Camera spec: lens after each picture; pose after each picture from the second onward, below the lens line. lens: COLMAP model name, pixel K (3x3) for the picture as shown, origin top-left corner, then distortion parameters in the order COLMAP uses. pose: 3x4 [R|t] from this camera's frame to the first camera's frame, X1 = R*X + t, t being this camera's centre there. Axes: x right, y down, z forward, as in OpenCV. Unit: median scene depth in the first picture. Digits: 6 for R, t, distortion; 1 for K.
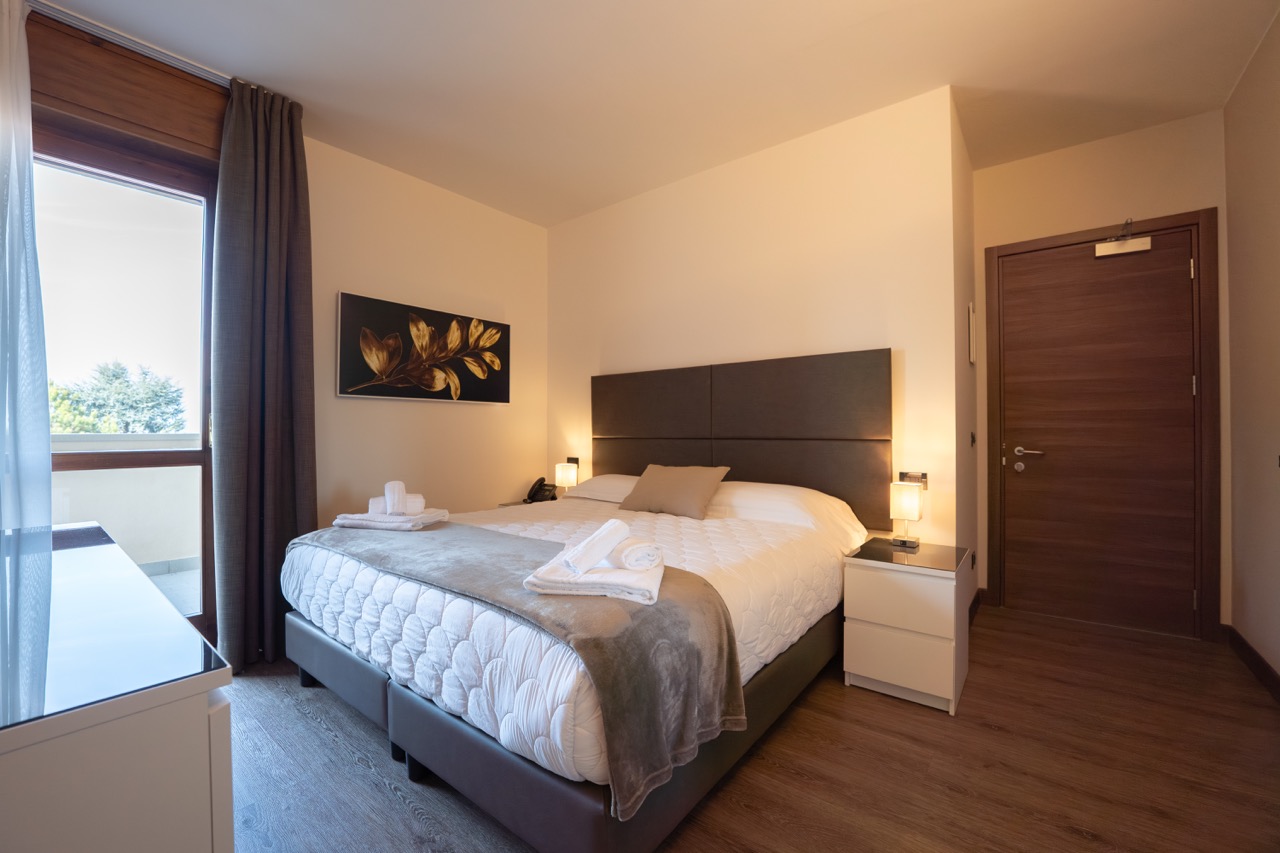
lens RADIAL K [[515.8, 0, 639.5], [0, 515.8, 432.3], [0, 0, 1]] dist [-0.000953, 0.000010]
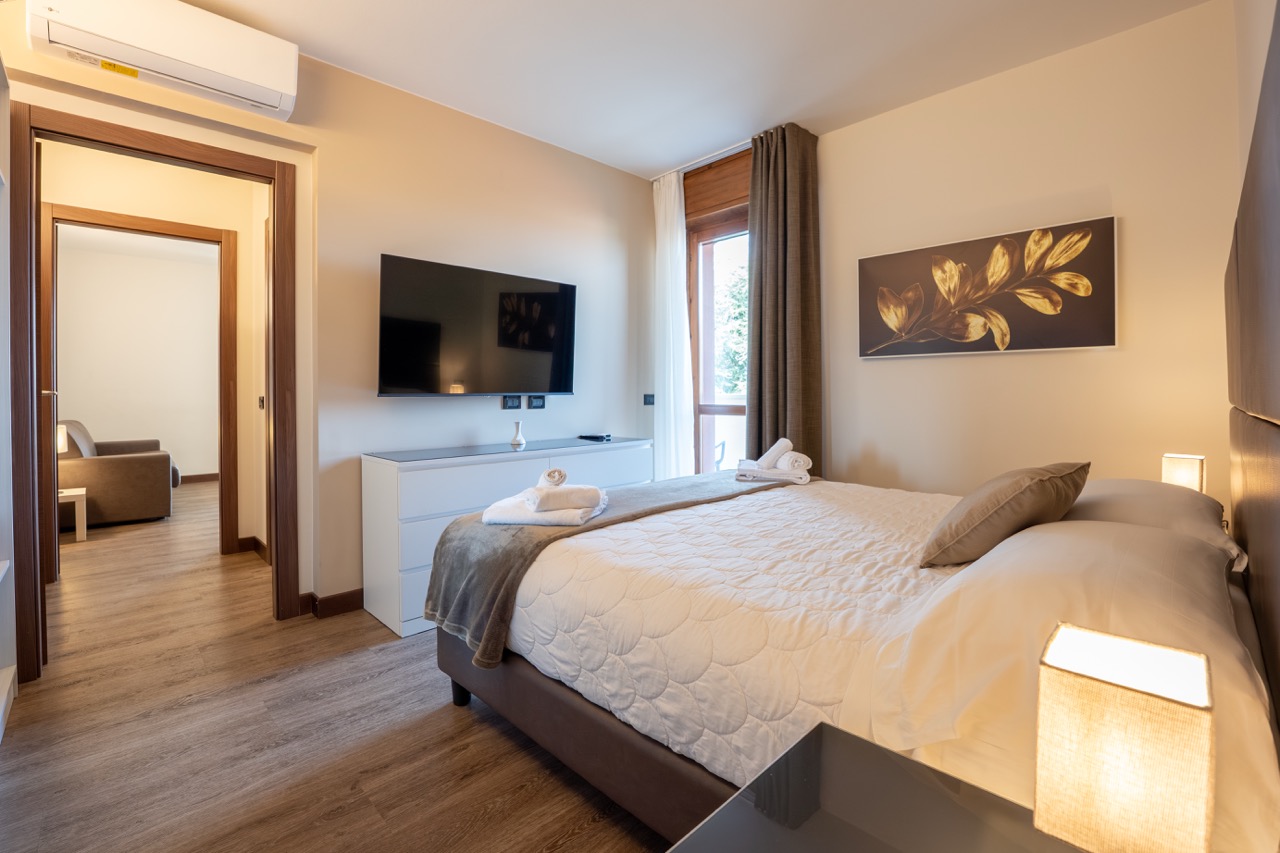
lens RADIAL K [[568.7, 0, 624.3], [0, 568.7, 389.4], [0, 0, 1]] dist [-0.001677, -0.000071]
pose [[-0.104358, 0.009066, -0.994498, 0.526412], [0.014147, 0.999871, 0.007631, -0.019961], [0.994439, -0.013273, -0.104473, 0.548014]]
